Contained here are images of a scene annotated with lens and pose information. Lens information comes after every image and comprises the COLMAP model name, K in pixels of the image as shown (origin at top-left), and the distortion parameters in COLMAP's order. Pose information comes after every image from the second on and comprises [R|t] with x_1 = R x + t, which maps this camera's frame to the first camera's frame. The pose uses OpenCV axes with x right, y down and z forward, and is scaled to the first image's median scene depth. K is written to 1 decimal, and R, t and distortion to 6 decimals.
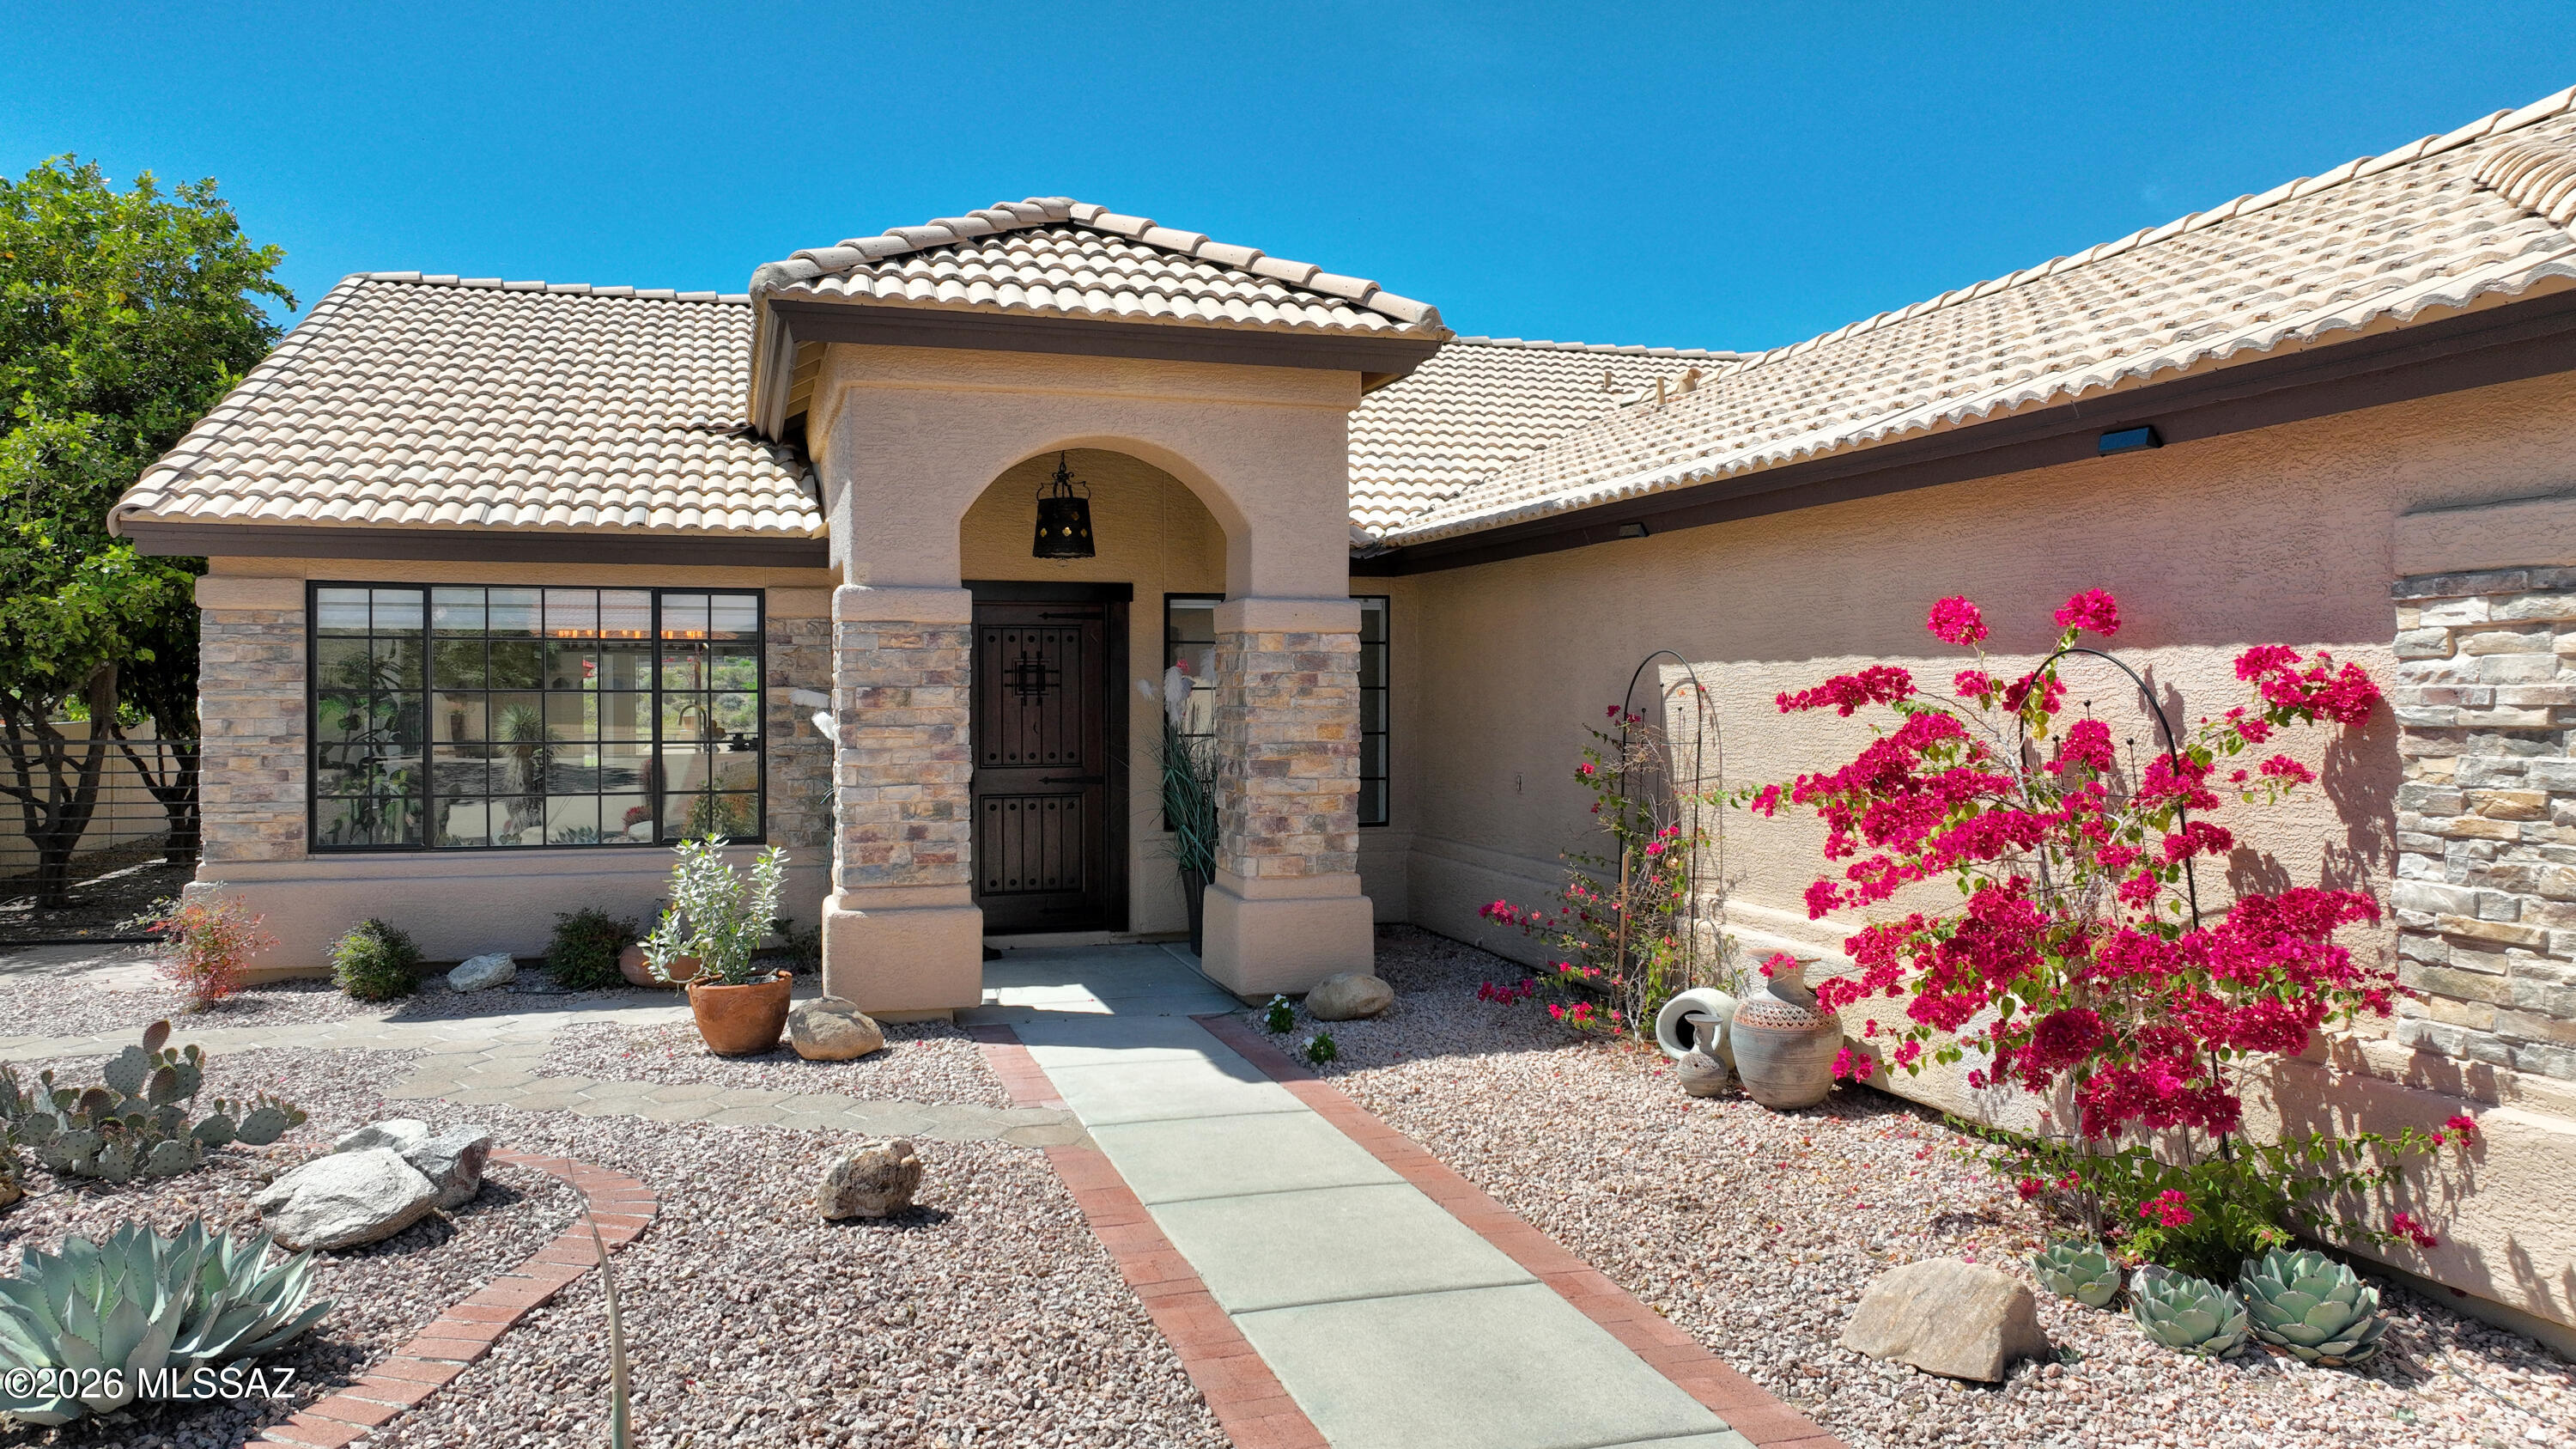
lens RADIAL K [[1848.4, 0, 1288.0], [0, 1848.4, 724.5], [0, 0, 1]] dist [0.018984, -0.009795]
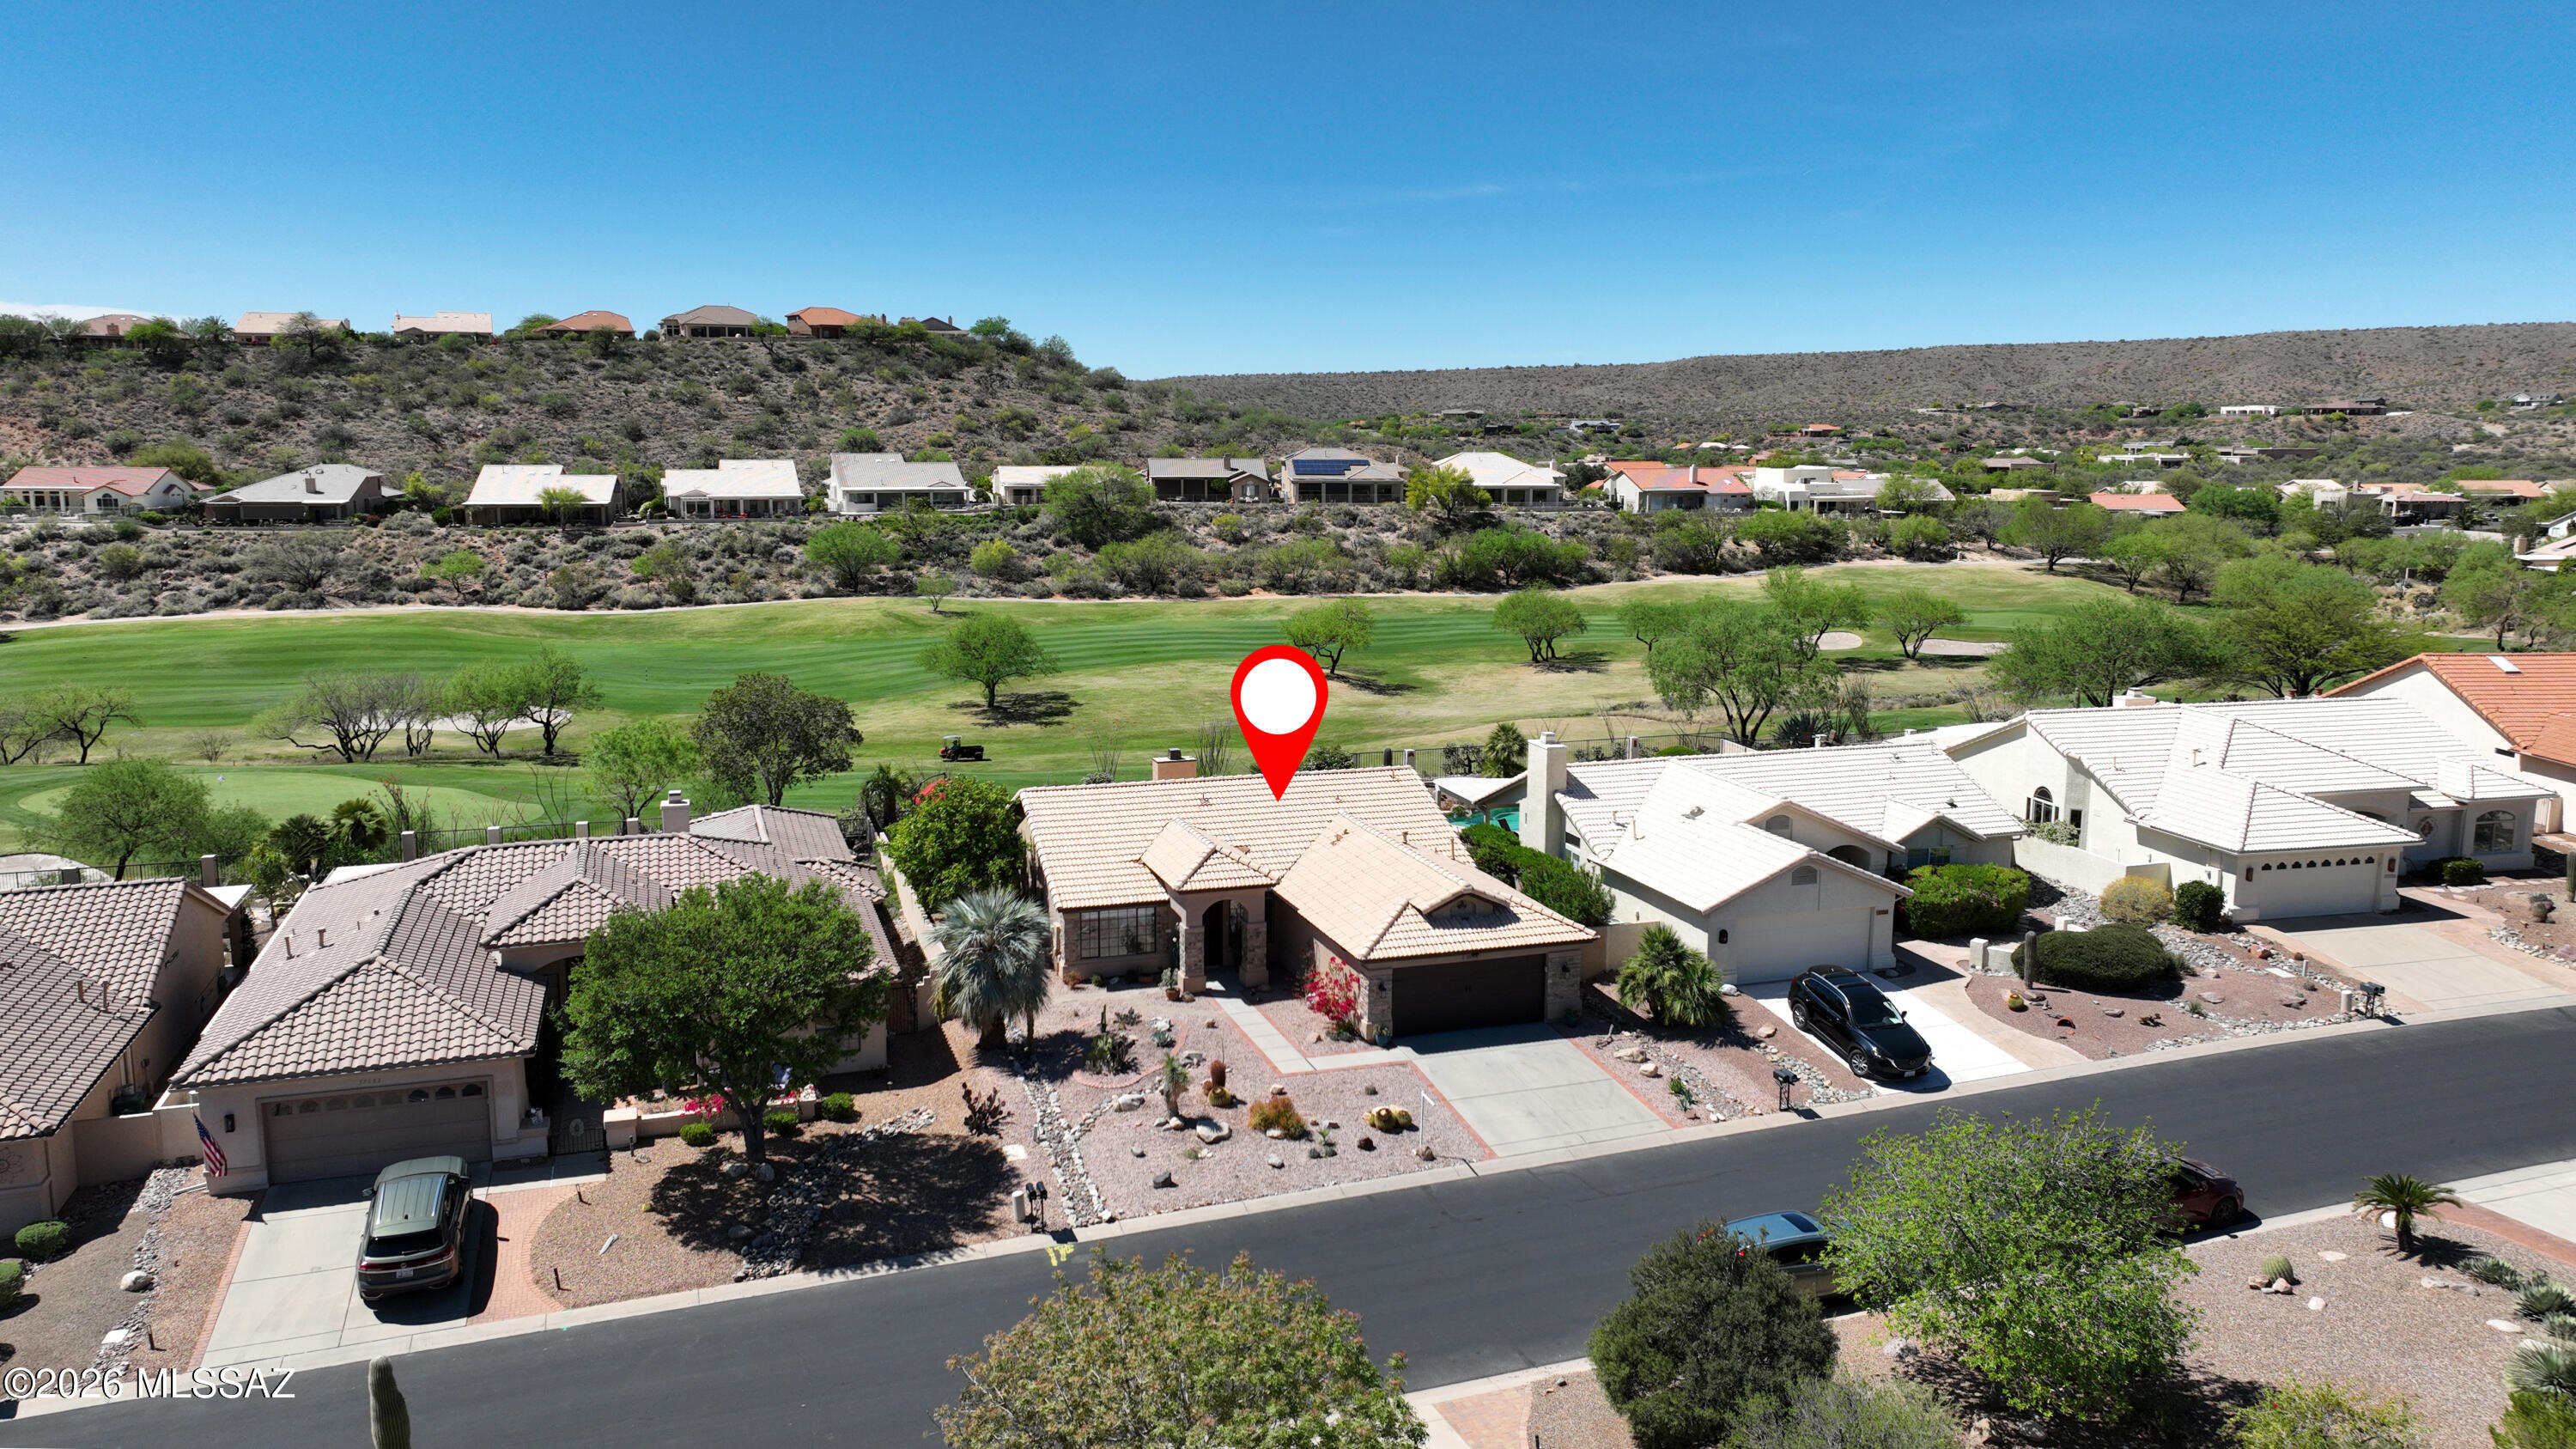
lens RADIAL K [[1848.4, 0, 1288.0], [0, 1848.4, 724.5], [0, 0, 1]] dist [0.018984, -0.009795]
pose [[0.999681, -0.002077, 0.025191, -0.050199], [-0.001636, 0.989216, 0.146458, -1.959421], [-0.025223, -0.146452, 0.988896, -6.007274]]
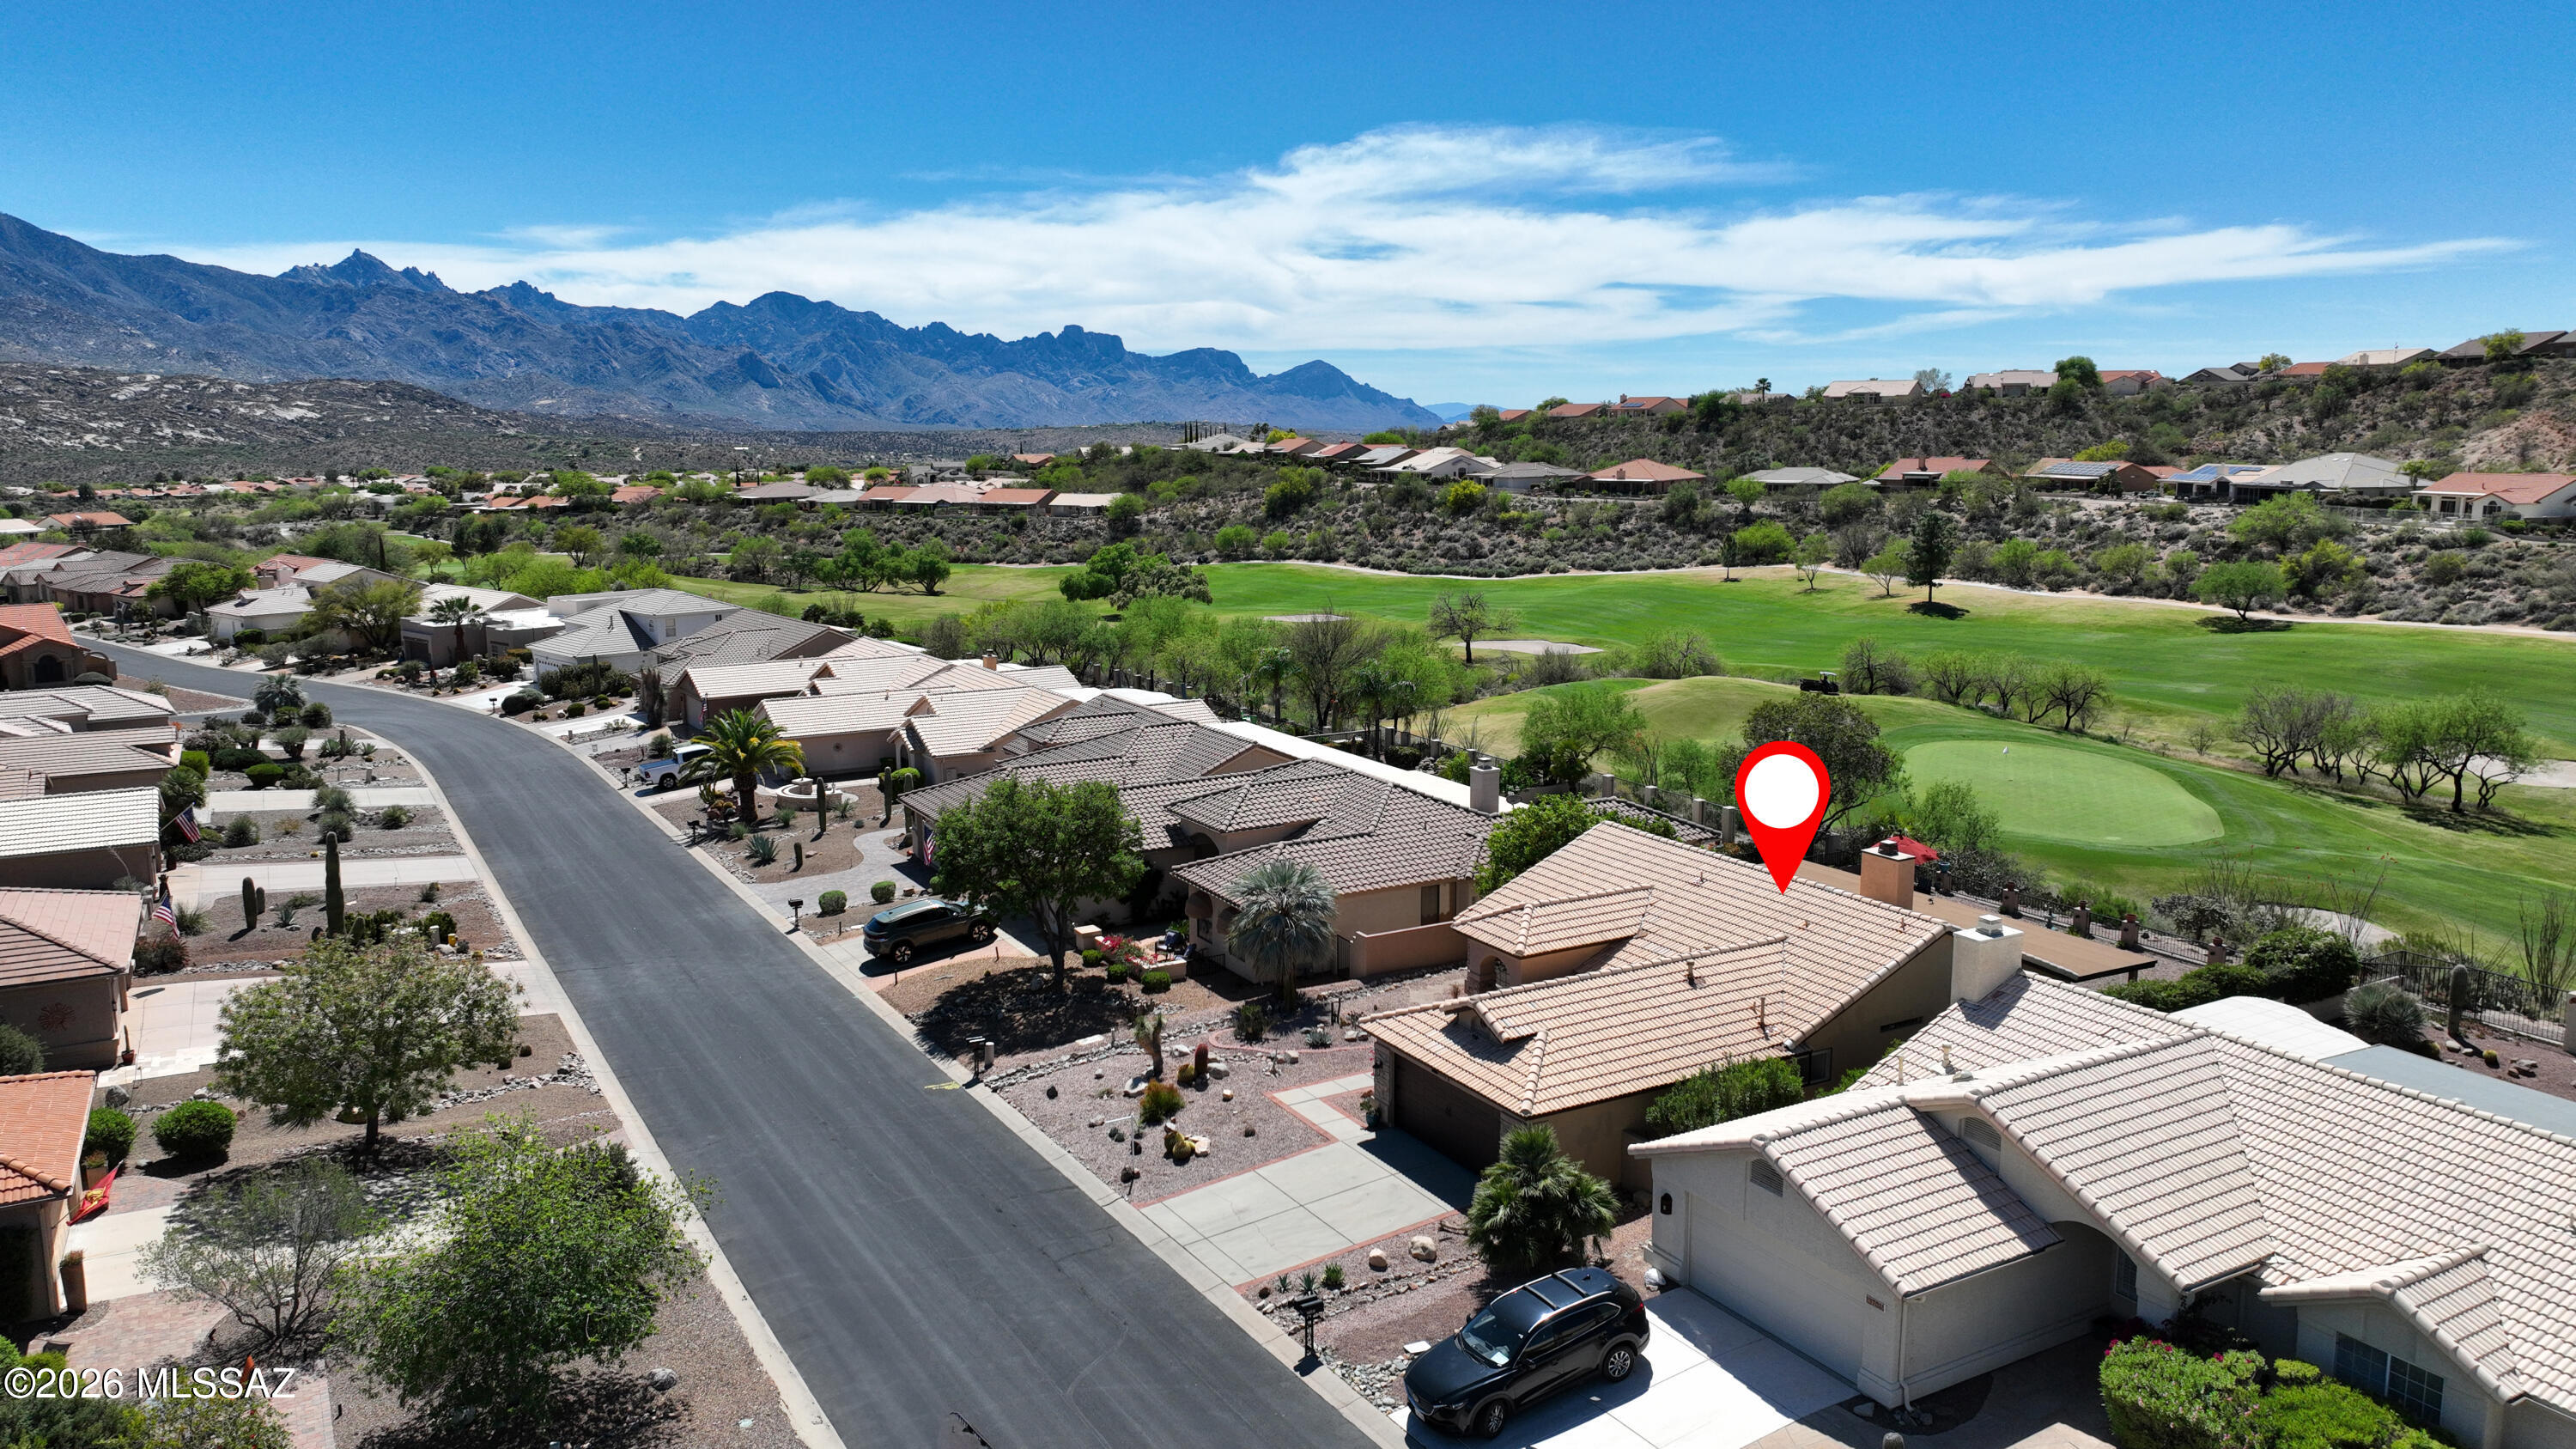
lens RADIAL K [[1848.4, 0, 1288.0], [0, 1848.4, 724.5], [0, 0, 1]] dist [0.018984, -0.009795]
pose [[0.204813, 0.159358, -0.965742, 6.328903], [-0.013077, 0.987015, 0.160095, -2.167585], [0.978714, -0.020160, 0.204237, -1.006041]]
